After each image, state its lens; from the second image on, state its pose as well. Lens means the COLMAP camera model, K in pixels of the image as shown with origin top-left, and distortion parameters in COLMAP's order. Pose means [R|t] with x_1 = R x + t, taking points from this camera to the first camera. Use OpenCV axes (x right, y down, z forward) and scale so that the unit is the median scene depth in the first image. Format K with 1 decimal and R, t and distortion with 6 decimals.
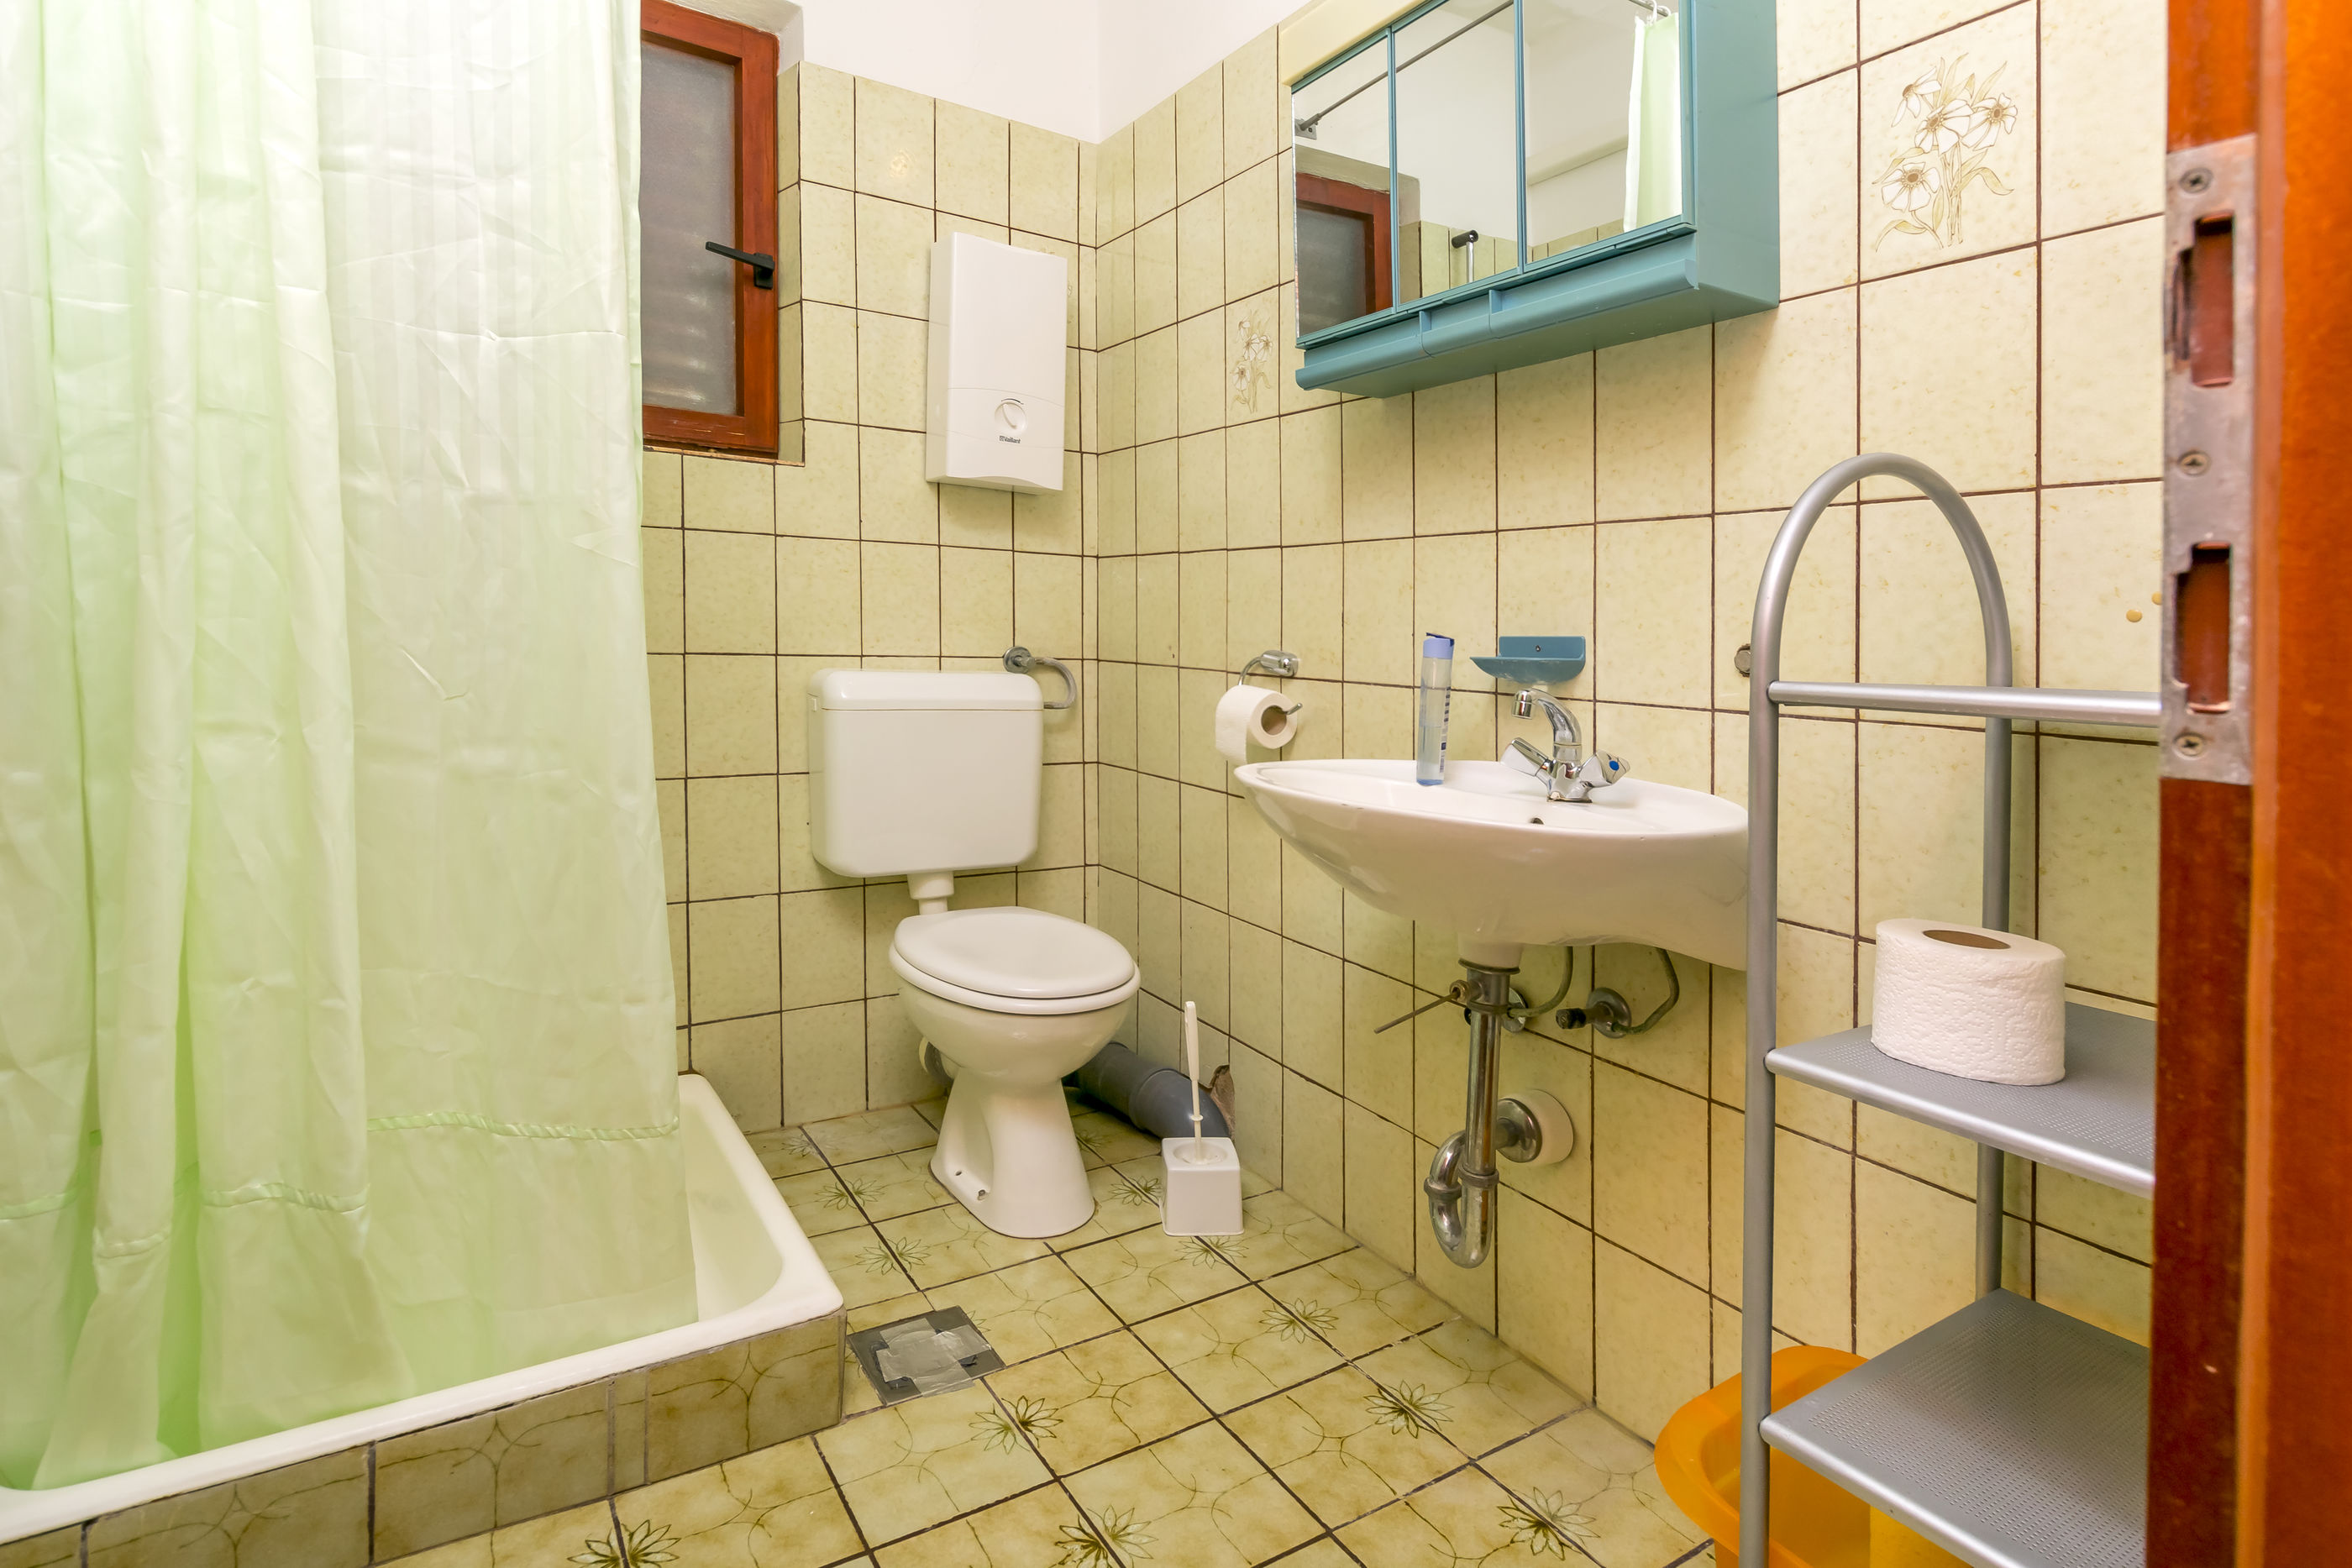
lens RADIAL K [[1242.5, 0, 1205.3], [0, 1242.5, 675.7], [0, 0, 1]] dist [-0.006767, -0.002407]
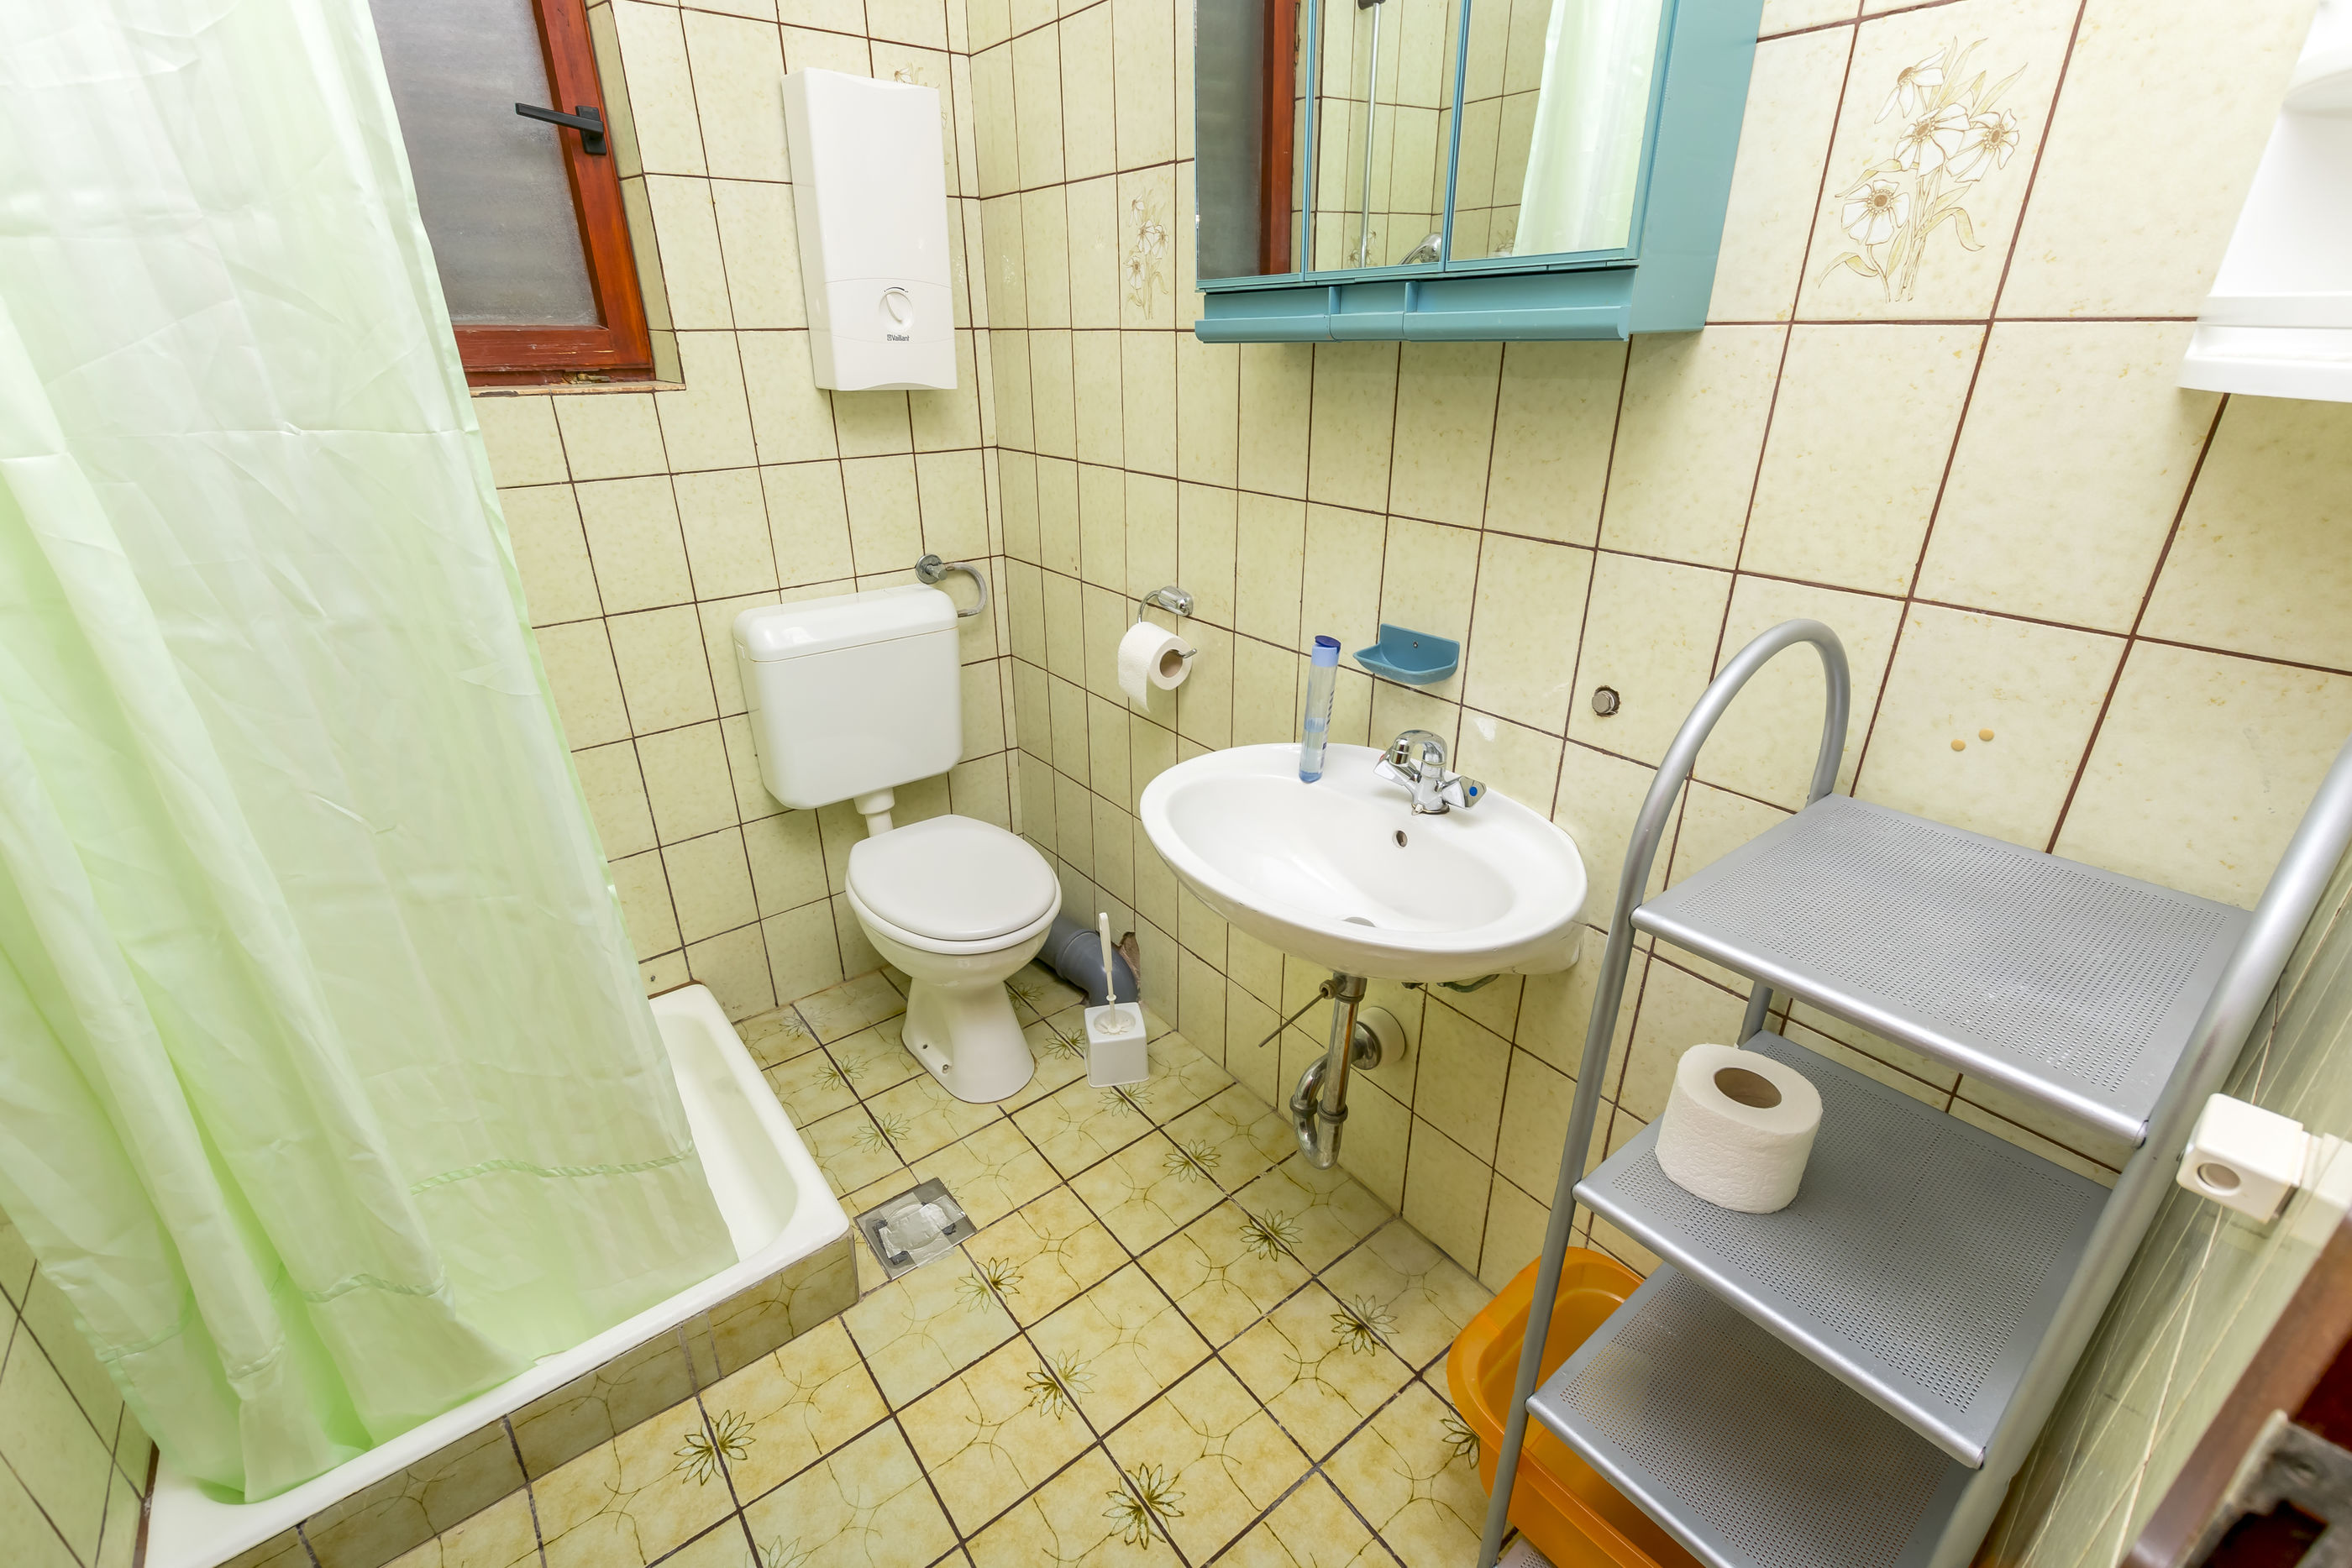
lens RADIAL K [[1013.7, 0, 1176.0], [0, 1013.7, 784.0], [0, 0, 1]] dist [0.003258, -0.003594]
pose [[0.997310, -0.027405, 0.067978, -0.005620], [-0.004711, 0.901585, 0.432577, -0.304361], [-0.073143, -0.431734, 0.899031, 0.166969]]
